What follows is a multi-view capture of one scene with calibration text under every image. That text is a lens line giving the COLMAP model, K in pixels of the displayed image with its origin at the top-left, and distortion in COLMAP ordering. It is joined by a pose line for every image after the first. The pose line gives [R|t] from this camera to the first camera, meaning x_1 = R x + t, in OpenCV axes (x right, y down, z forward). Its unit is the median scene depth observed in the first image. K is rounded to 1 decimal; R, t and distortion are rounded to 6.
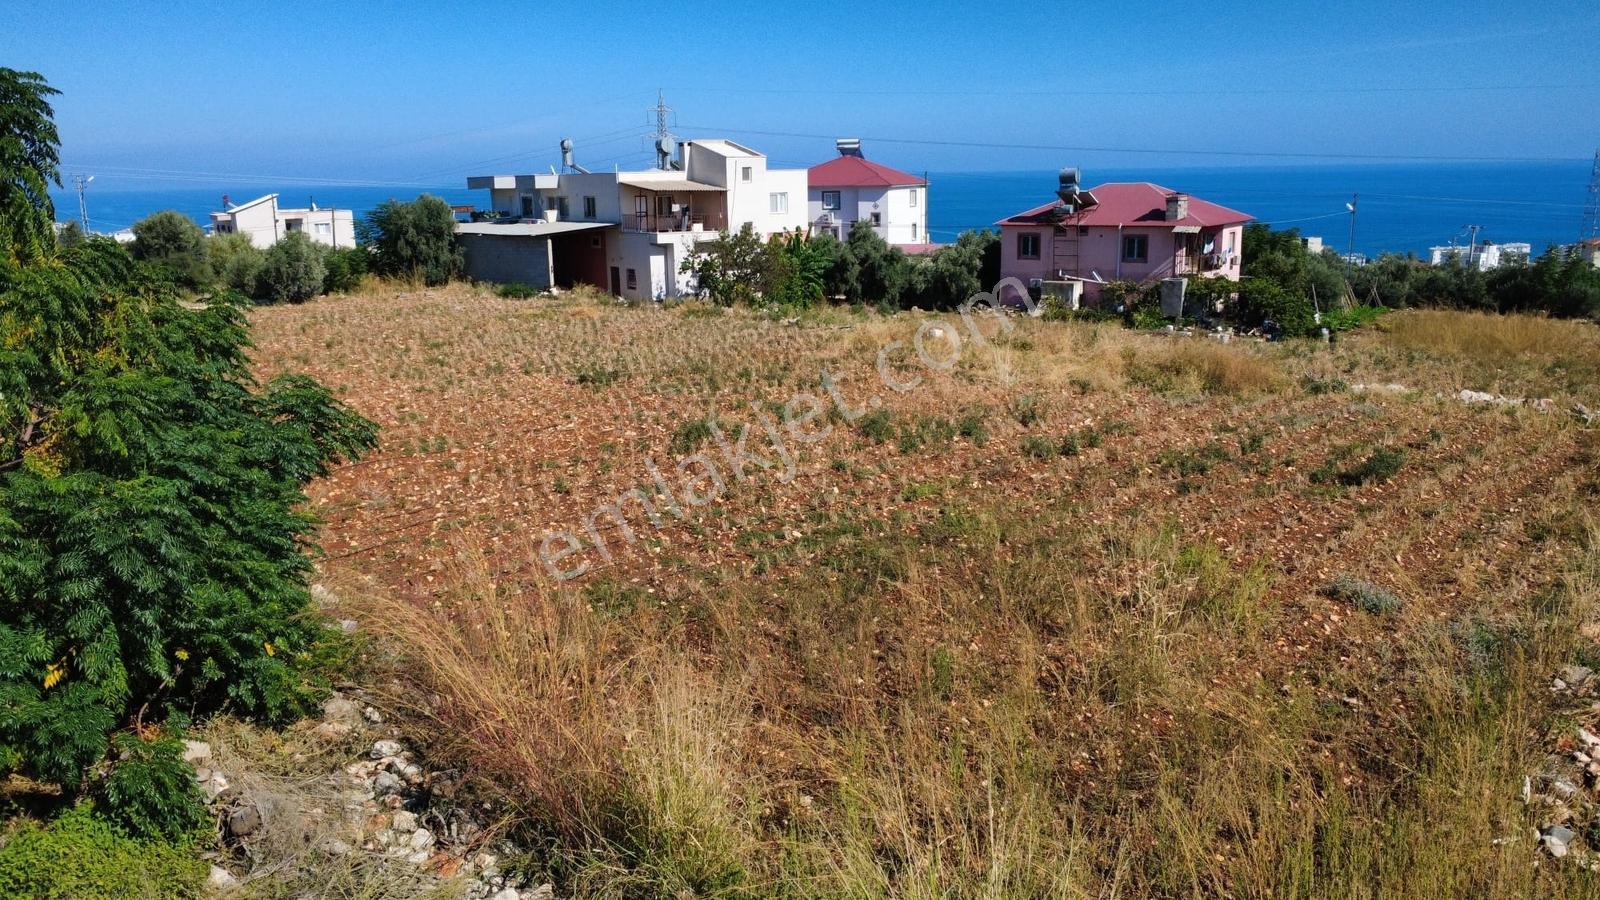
lens RADIAL K [[1173.4, 0, 801.4], [0, 1173.4, 445.6], [0, 0, 1]] dist [-0.003947, 0.000755]
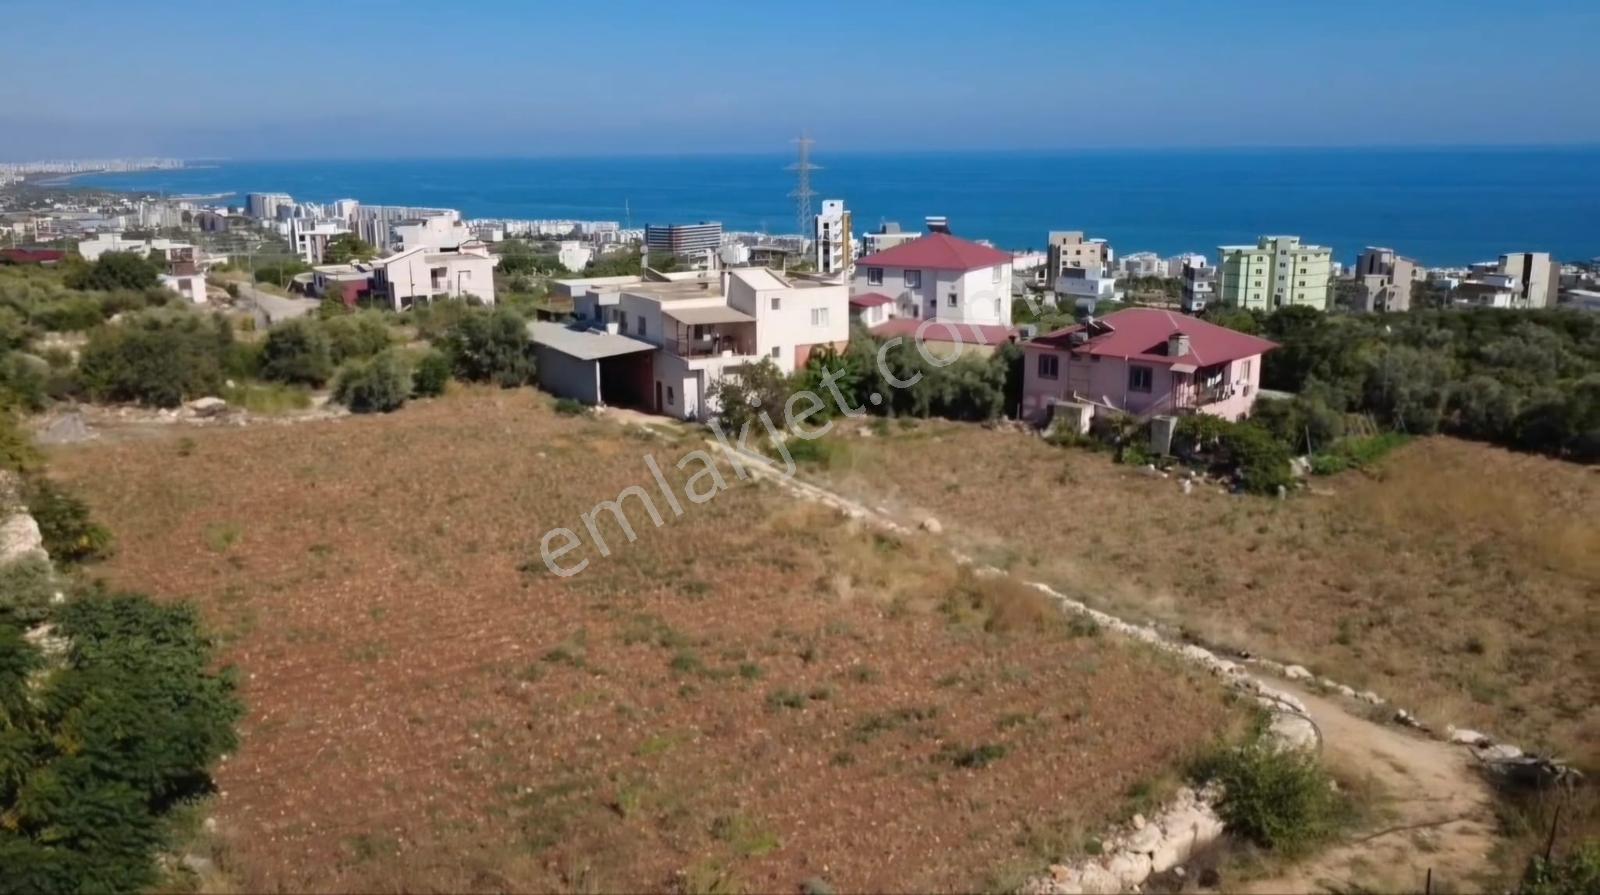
lens RADIAL K [[1208.7, 0, 784.2], [0, 1208.7, 443.4], [0, 0, 1]] dist [-0.003401, 0.008119]
pose [[0.986736, 0.042754, -0.156601, 0.145041], [-0.042671, 0.999082, 0.003896, -0.103787], [0.156624, 0.002838, 0.987654, -0.128215]]
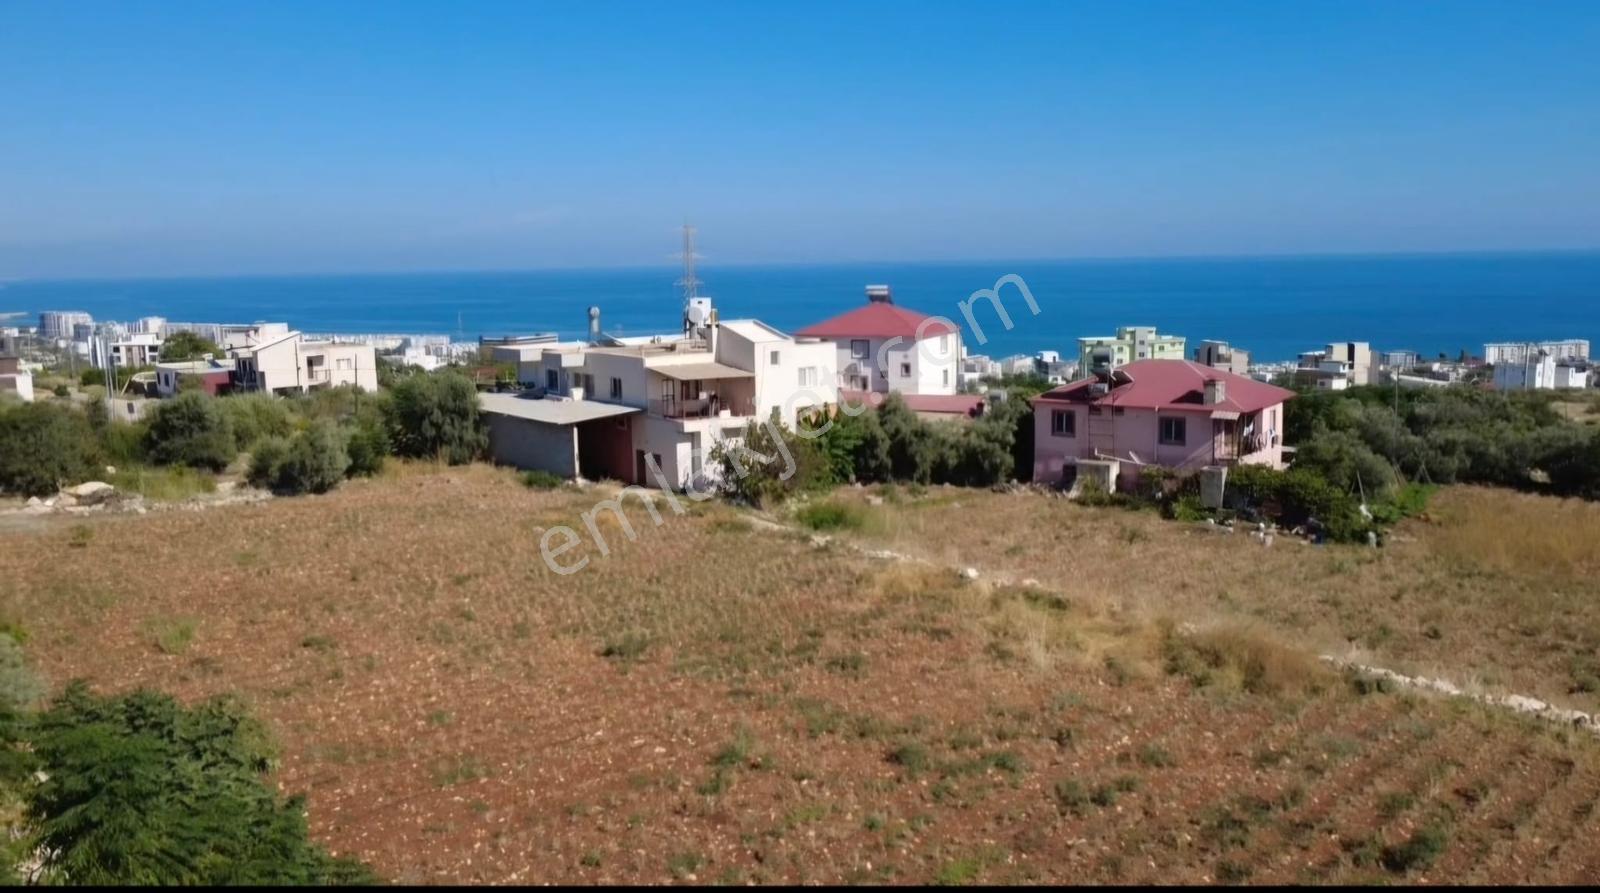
lens RADIAL K [[1220.7, 0, 801.4], [0, 1220.7, 440.8], [0, 0, 1]] dist [-0.001198, -0.005004]
pose [[0.999754, 0.002134, -0.022079, -0.001632], [-0.004078, 0.996078, -0.088389, -0.070840], [0.021804, 0.088457, 0.995841, -0.017328]]
